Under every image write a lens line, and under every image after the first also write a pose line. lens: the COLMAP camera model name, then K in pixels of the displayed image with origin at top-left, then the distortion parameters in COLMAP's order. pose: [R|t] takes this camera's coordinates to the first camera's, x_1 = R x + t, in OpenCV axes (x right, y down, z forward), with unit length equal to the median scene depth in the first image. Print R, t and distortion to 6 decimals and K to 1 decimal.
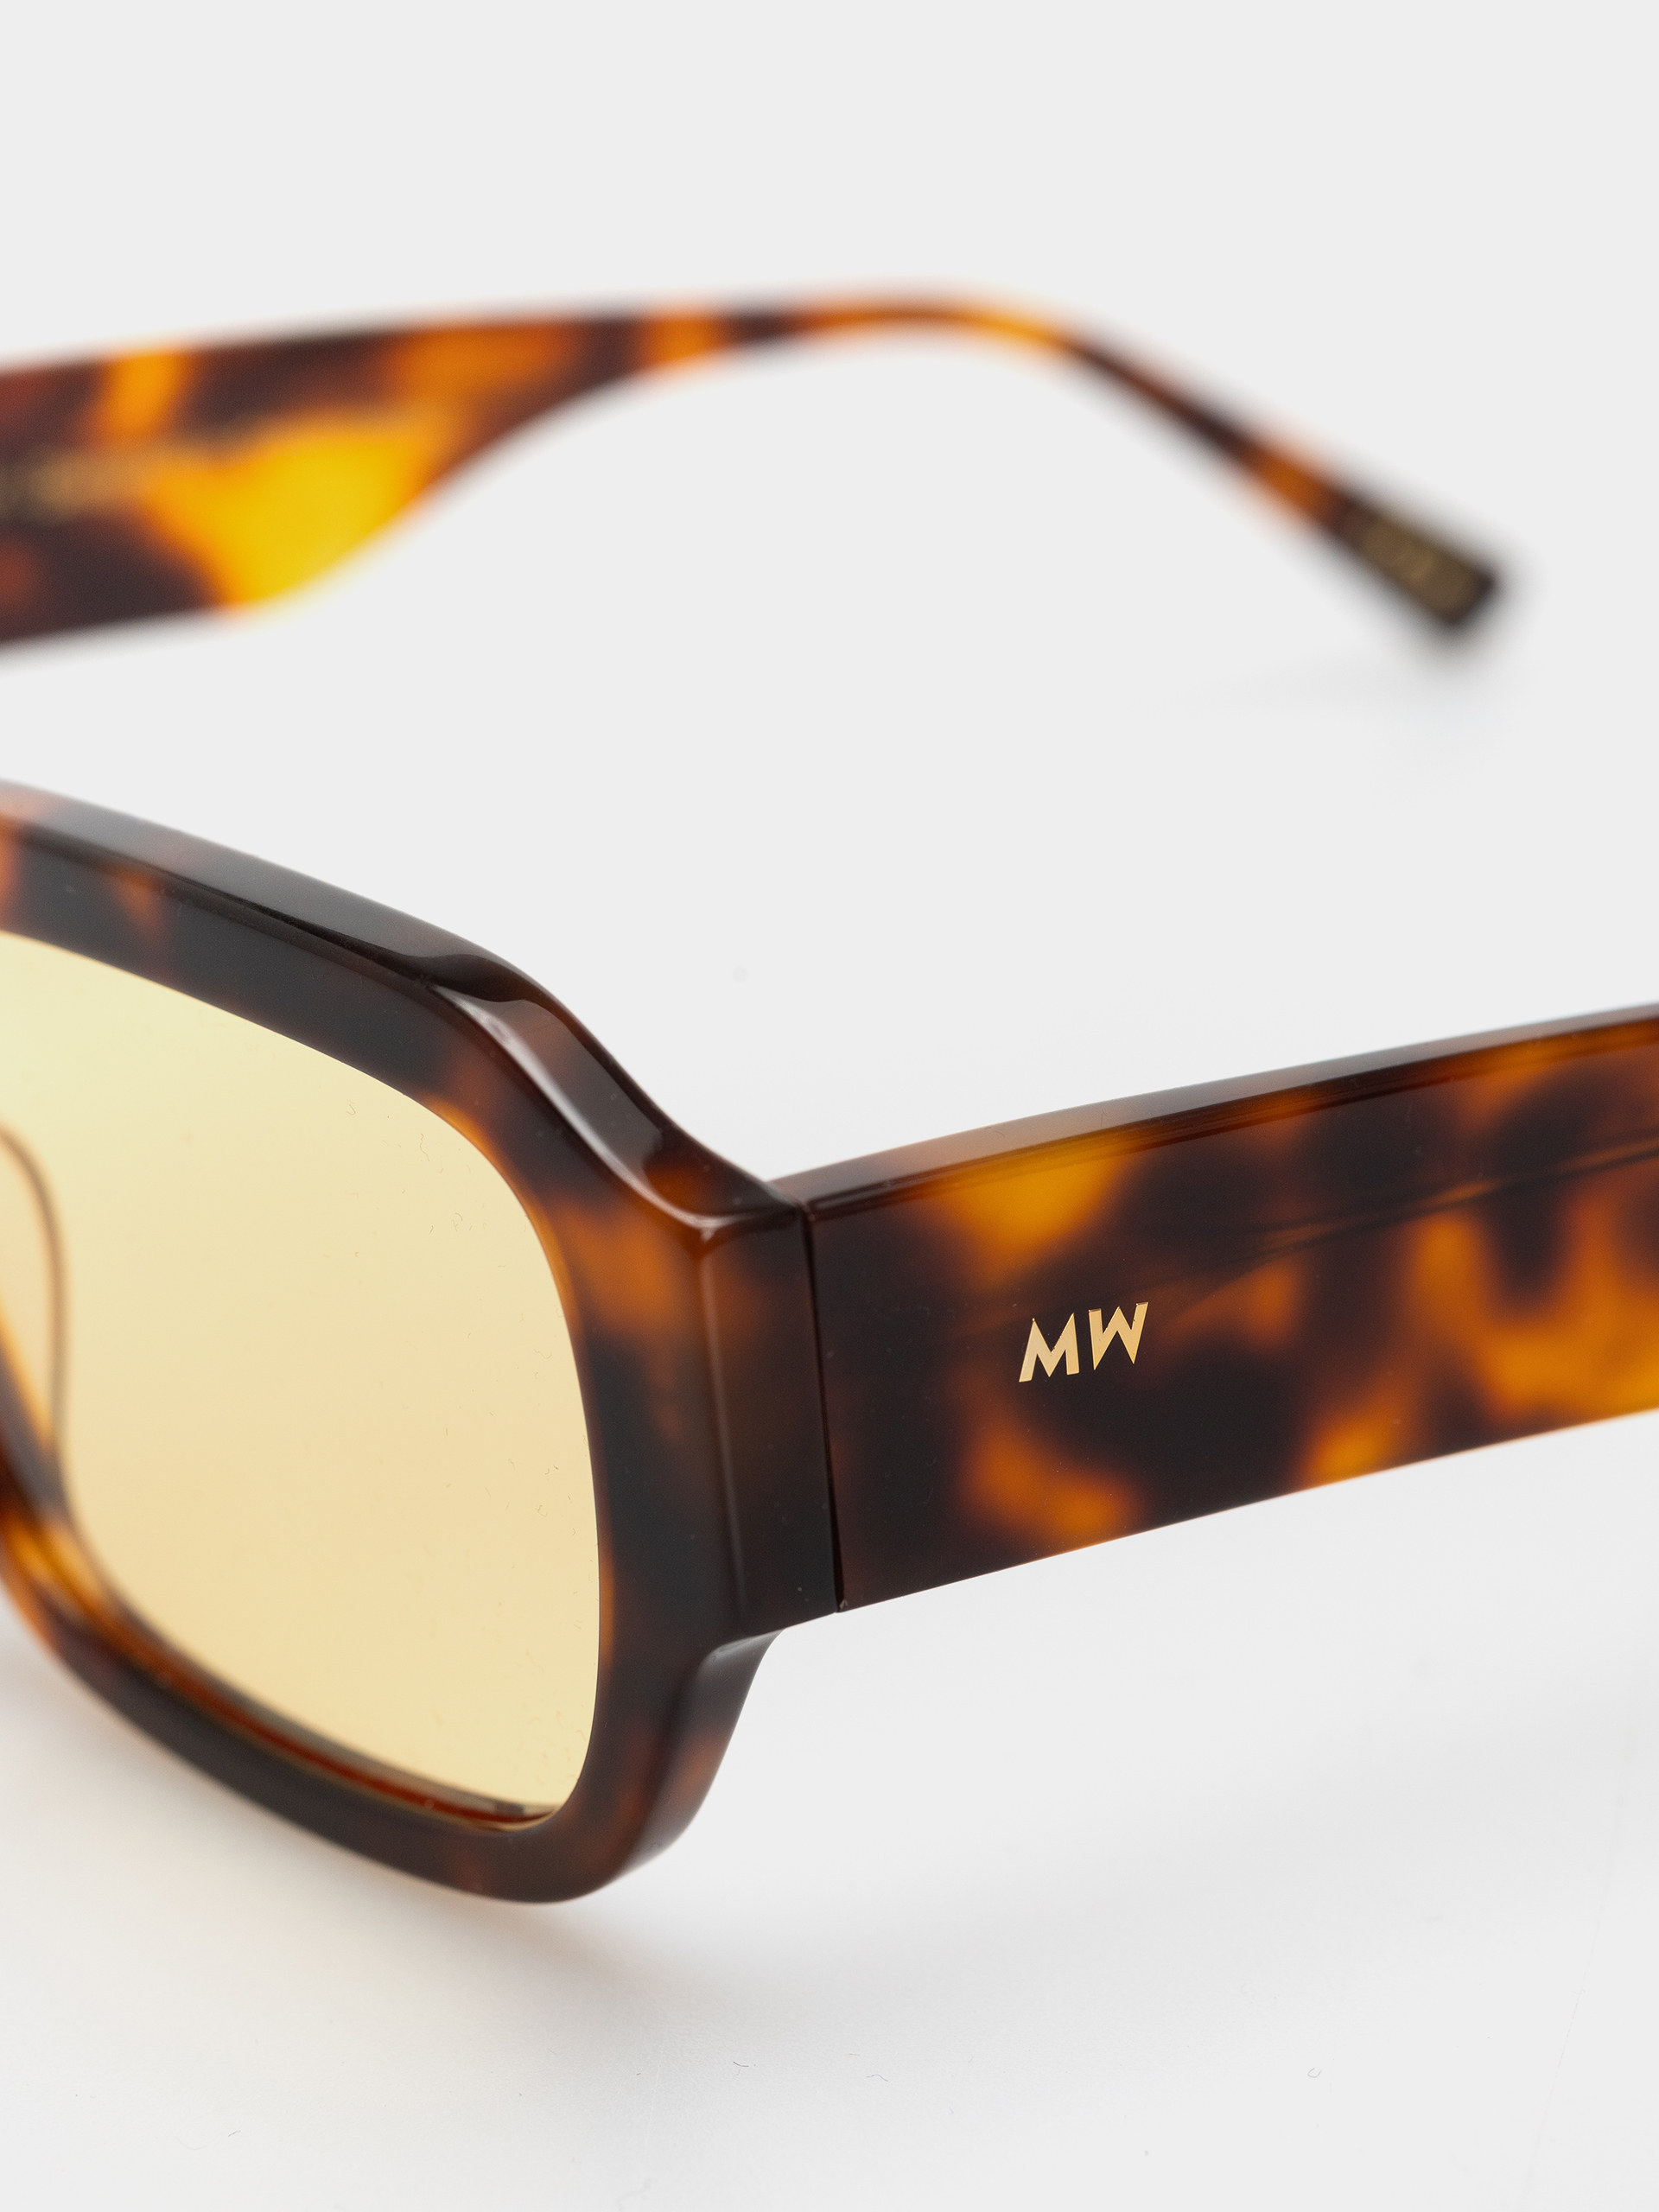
lens RADIAL K [[5370.8, 0, 829.5], [0, 5370.8, 1106.0], [0, 0, 1]] dist [0.048177, -0.006157]
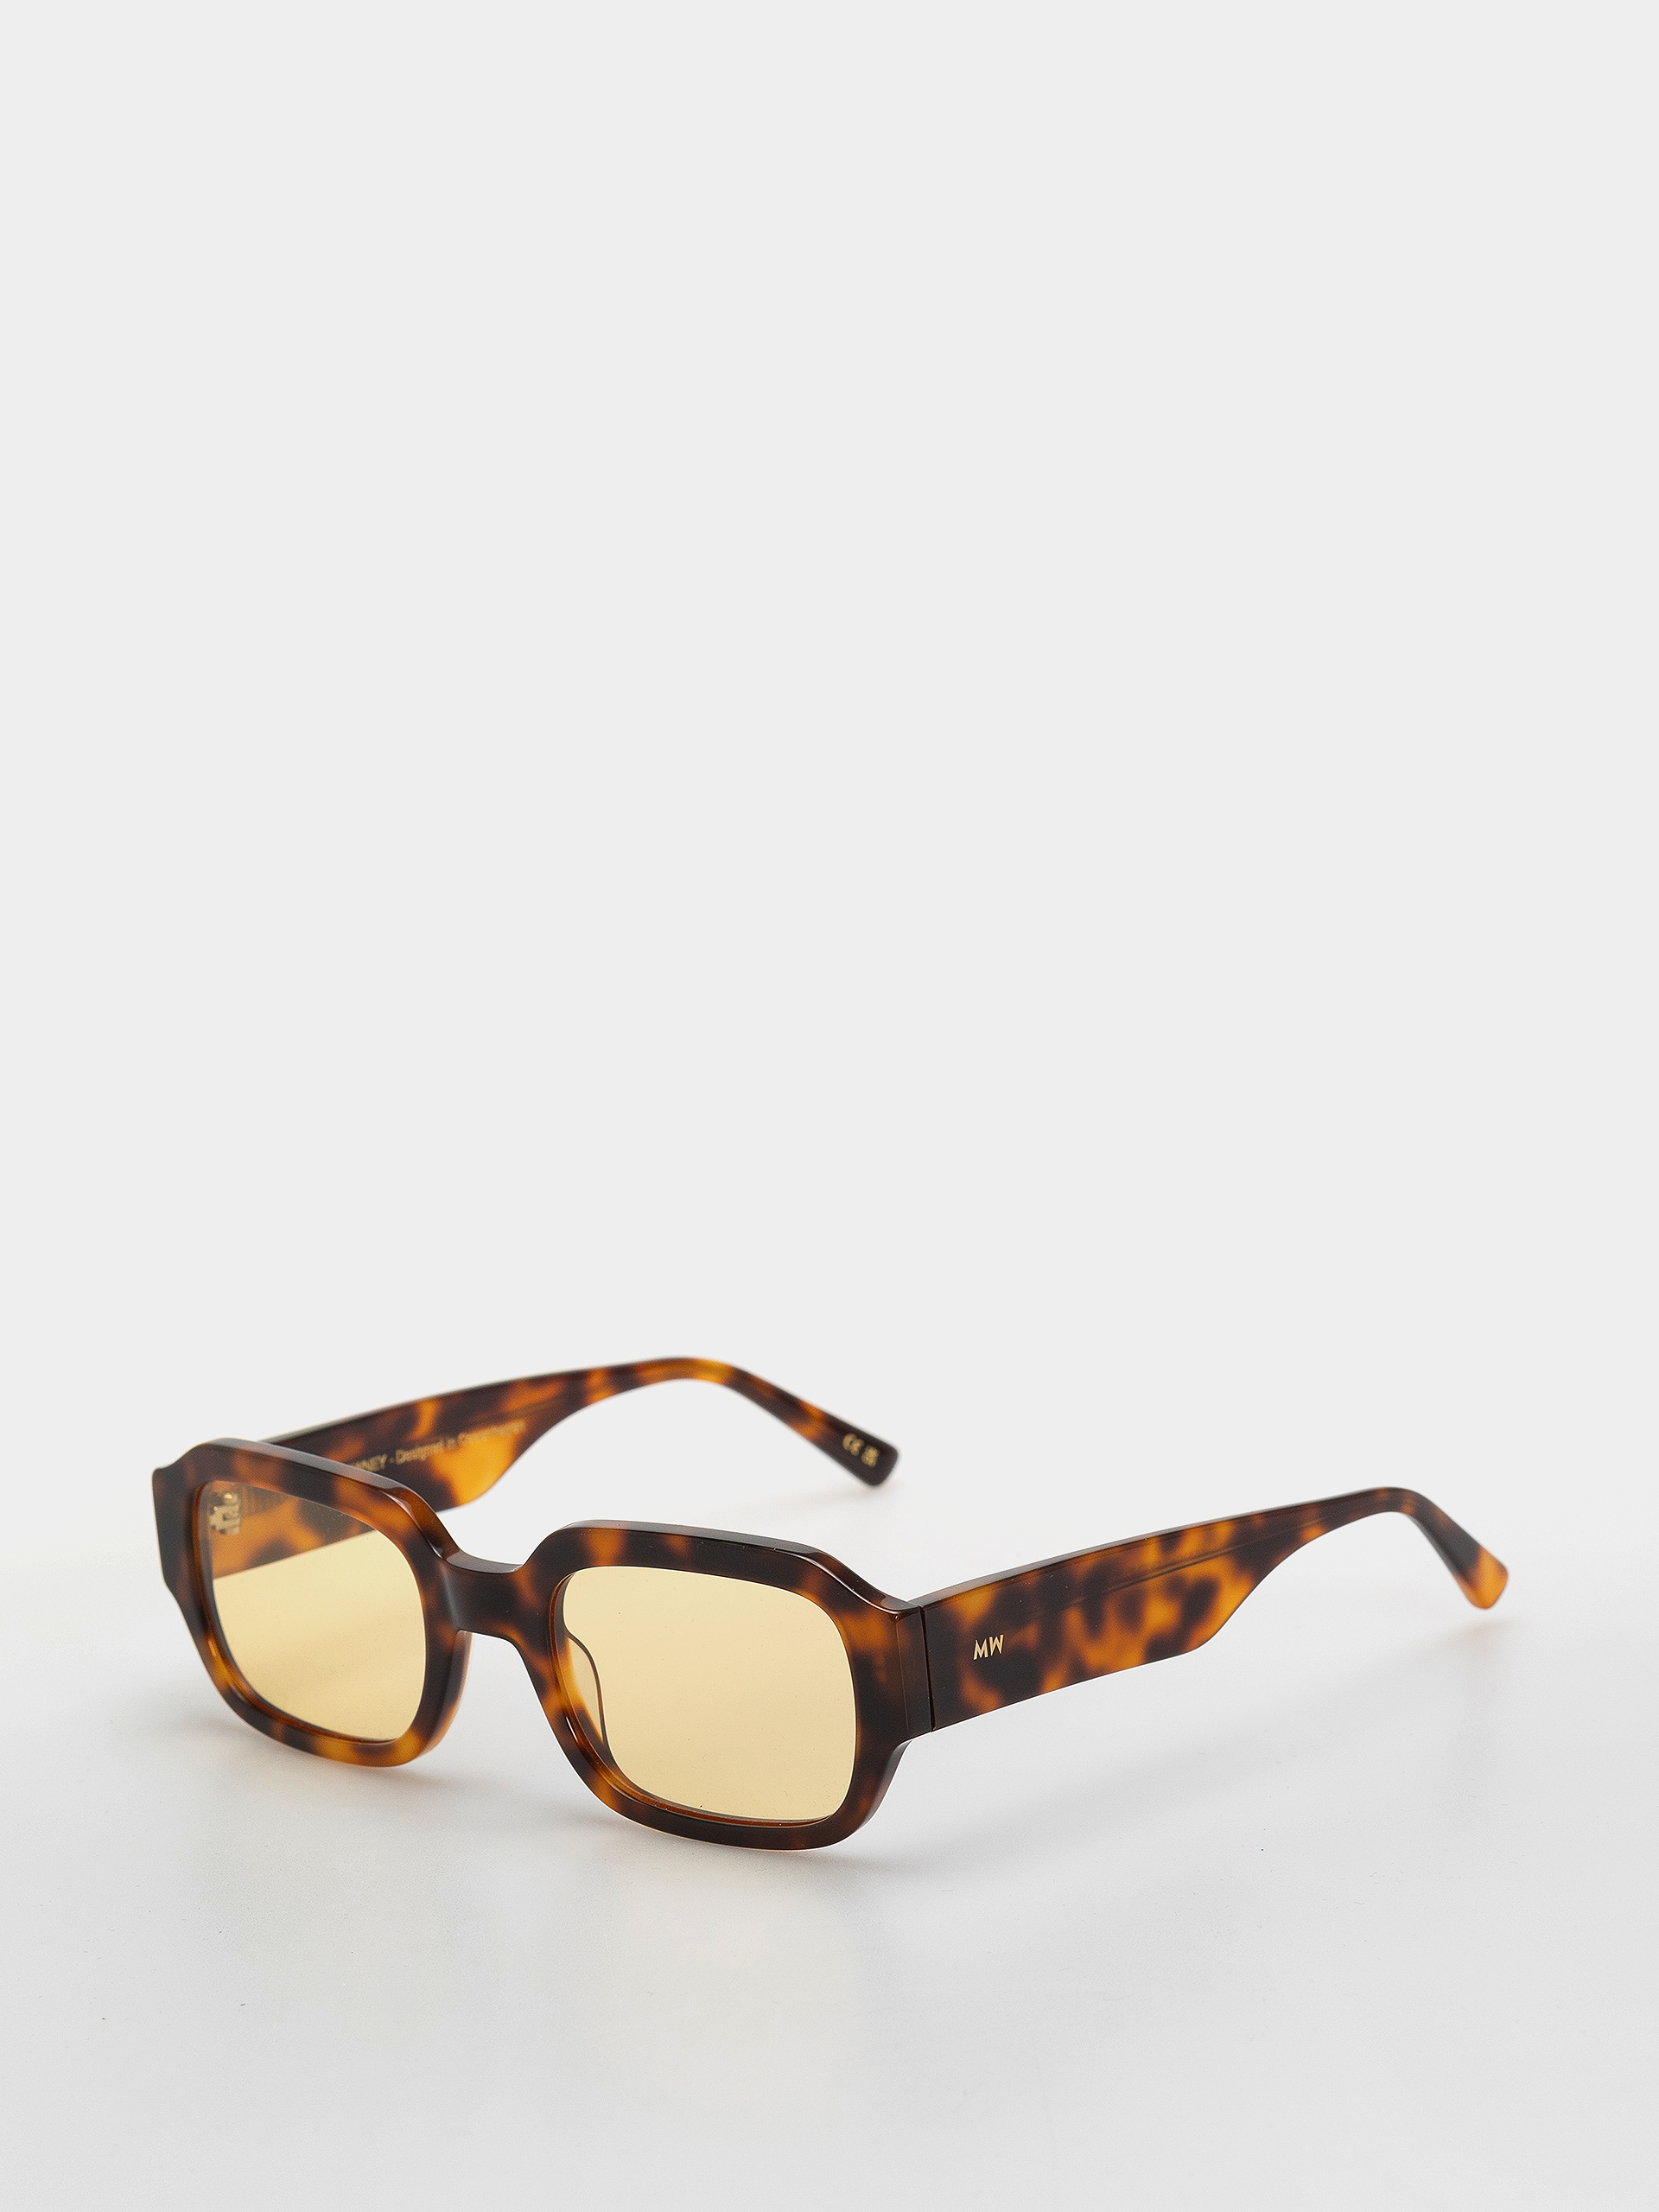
lens RADIAL K [[5285.3, 0, 829.5], [0, 5285.3, 1106.0], [0, 0, 1]] dist [-1.675759, -0.038672]
pose [[0.956197, -0.073360, 0.283383, -0.884010], [0.130324, 0.973539, -0.187718, 0.292712], [-0.262113, 0.216427, 0.940455, -1.939491]]
